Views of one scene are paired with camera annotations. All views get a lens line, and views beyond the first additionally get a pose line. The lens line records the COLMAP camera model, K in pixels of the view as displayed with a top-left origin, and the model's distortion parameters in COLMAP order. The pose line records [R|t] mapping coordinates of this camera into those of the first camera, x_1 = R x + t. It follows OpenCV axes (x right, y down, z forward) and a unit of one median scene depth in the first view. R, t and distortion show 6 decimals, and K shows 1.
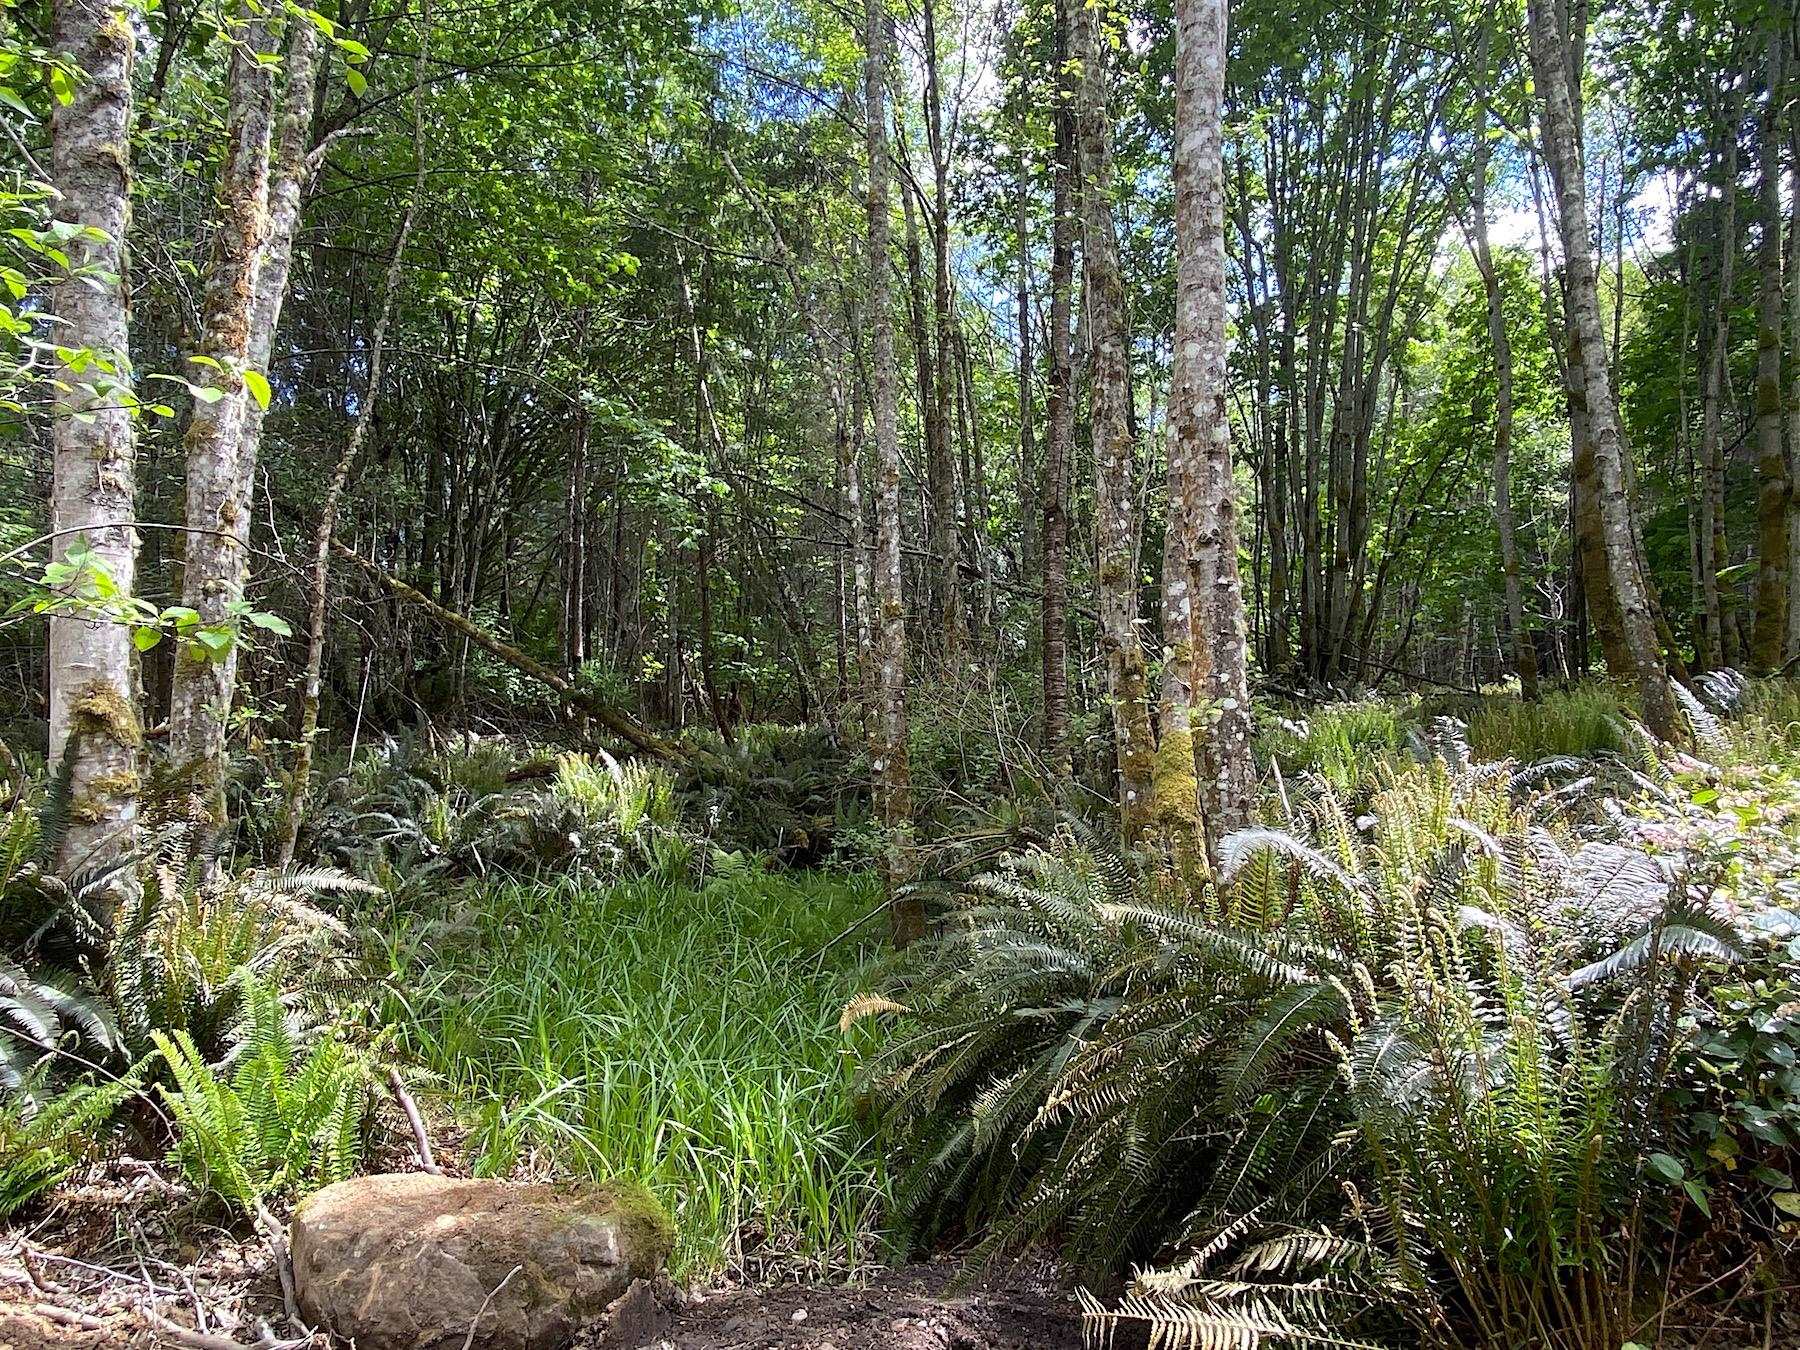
lens RADIAL K [[1155.1, 0, 900.8], [0, 1155.1, 674.7], [0, 0, 1]] dist [-0.009636, -0.003458]
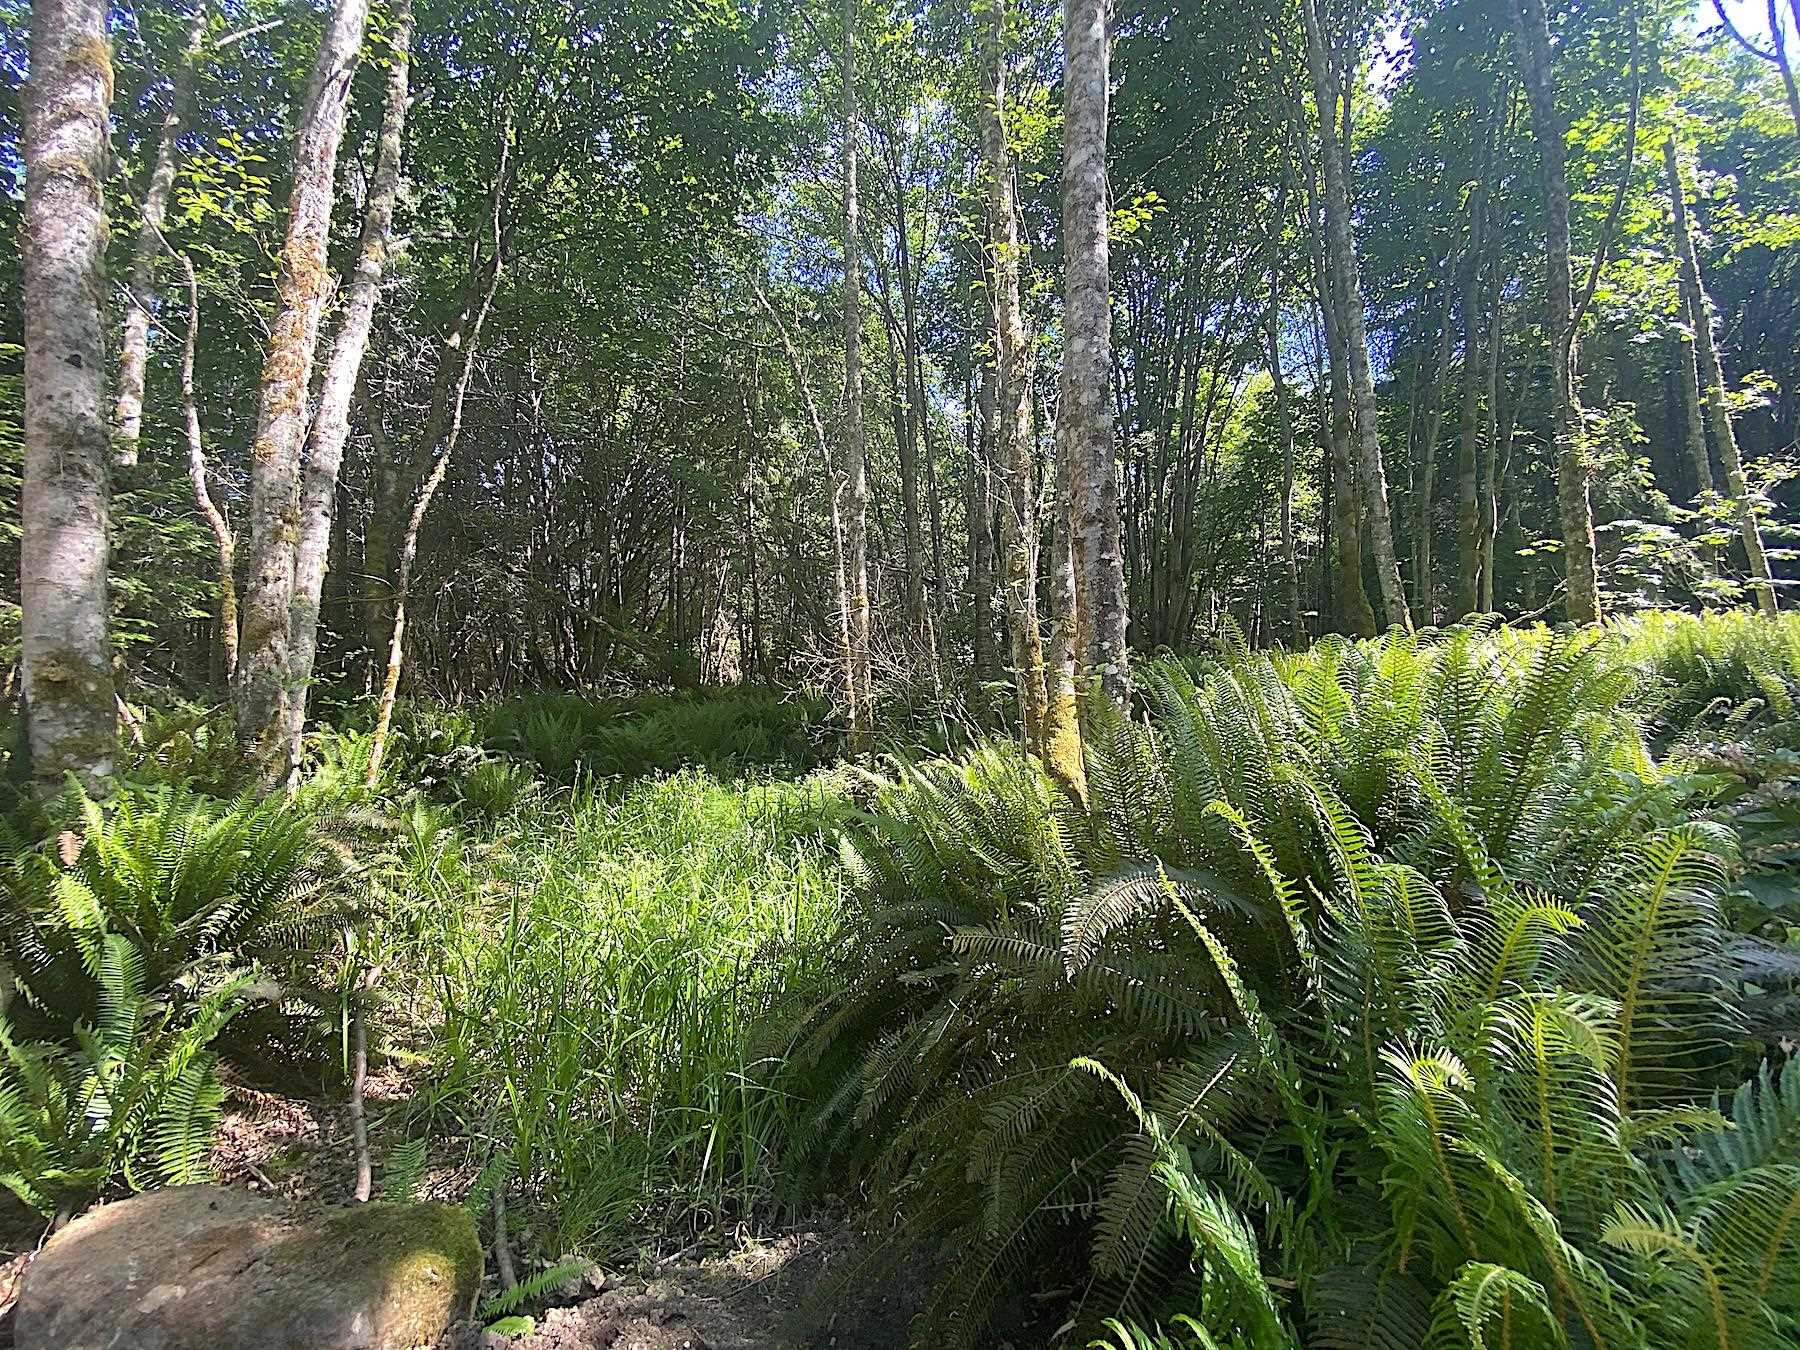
lens RADIAL K [[713.7, 0, 900.6], [0, 713.7, 680.0], [0, 0, 1]] dist [-0.017223, -0.007707]
pose [[0.999992, -0.001332, 0.003716, 0.082871], [0.001186, 0.999236, 0.039068, 0.008474], [-0.003765, -0.039063, 0.999230, 0.322187]]
